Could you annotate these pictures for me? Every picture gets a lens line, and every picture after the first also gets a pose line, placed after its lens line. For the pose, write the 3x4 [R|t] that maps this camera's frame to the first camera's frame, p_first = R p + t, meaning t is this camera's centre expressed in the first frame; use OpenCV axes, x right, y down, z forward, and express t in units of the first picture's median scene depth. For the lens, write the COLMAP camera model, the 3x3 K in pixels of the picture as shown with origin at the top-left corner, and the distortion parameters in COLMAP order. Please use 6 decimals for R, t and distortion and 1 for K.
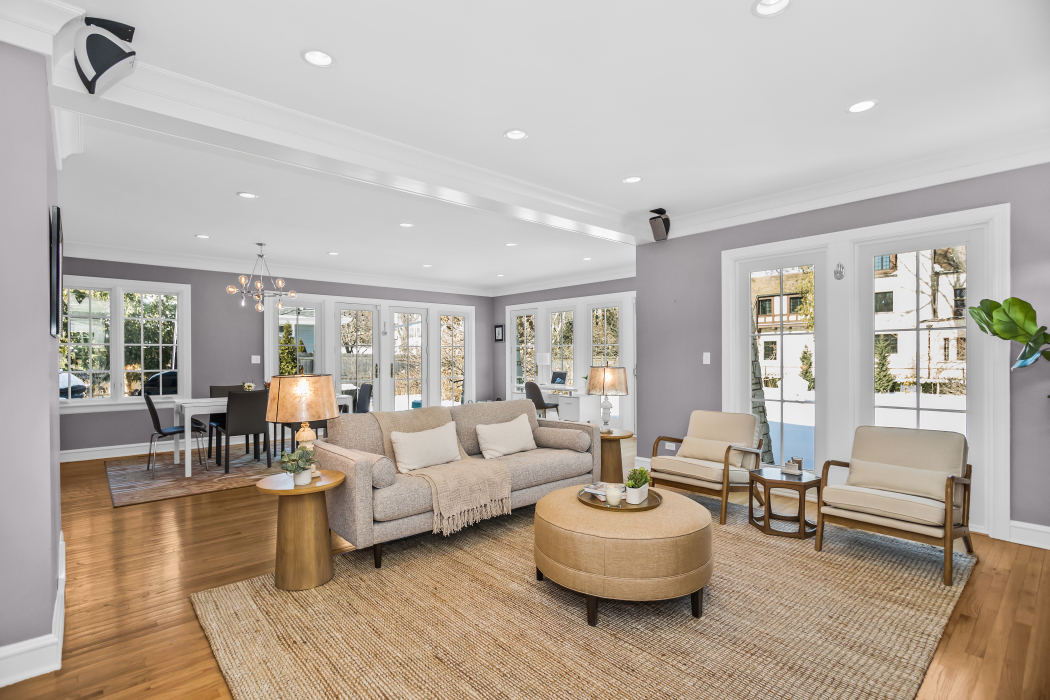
lens RADIAL K [[503.2, 0, 525.0], [0, 503.2, 372.8], [0, 0, 1]] dist [-0.009804, 0.001177]
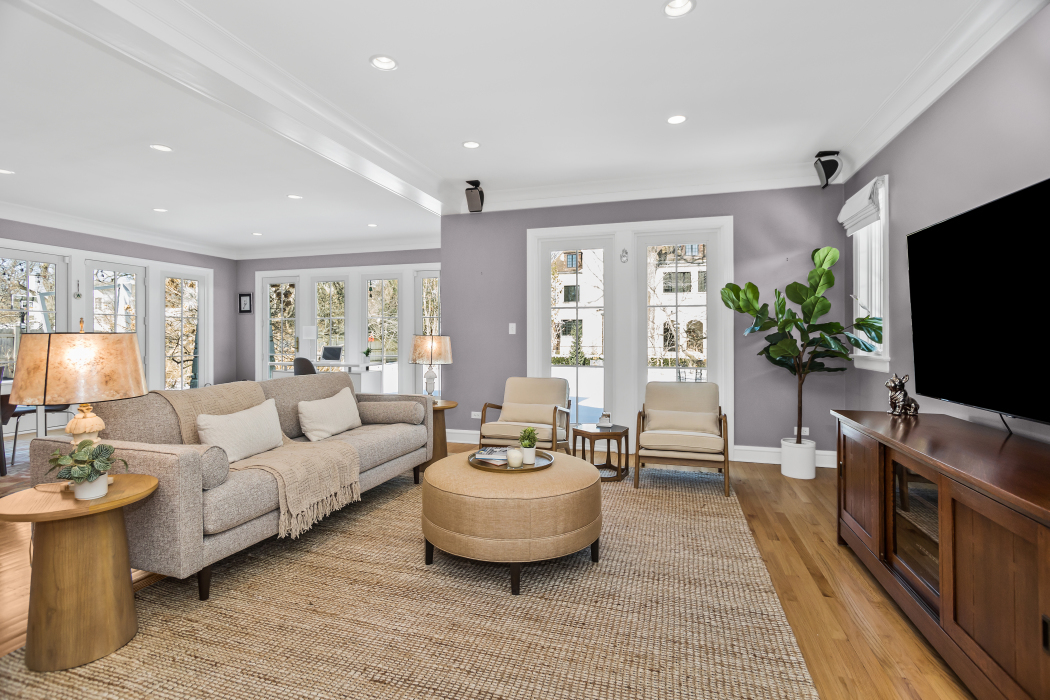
lens RADIAL K [[496.0, 0, 525.0], [0, 496.0, 350.0], [0, 0, 1]] dist [-0.011853, 0.001238]
pose [[0.855941, -0.007965, 0.517011, -0.247442], [0.012568, 0.999906, -0.005404, 0.034196], [-0.516920, 0.011123, 0.855961, 0.136399]]
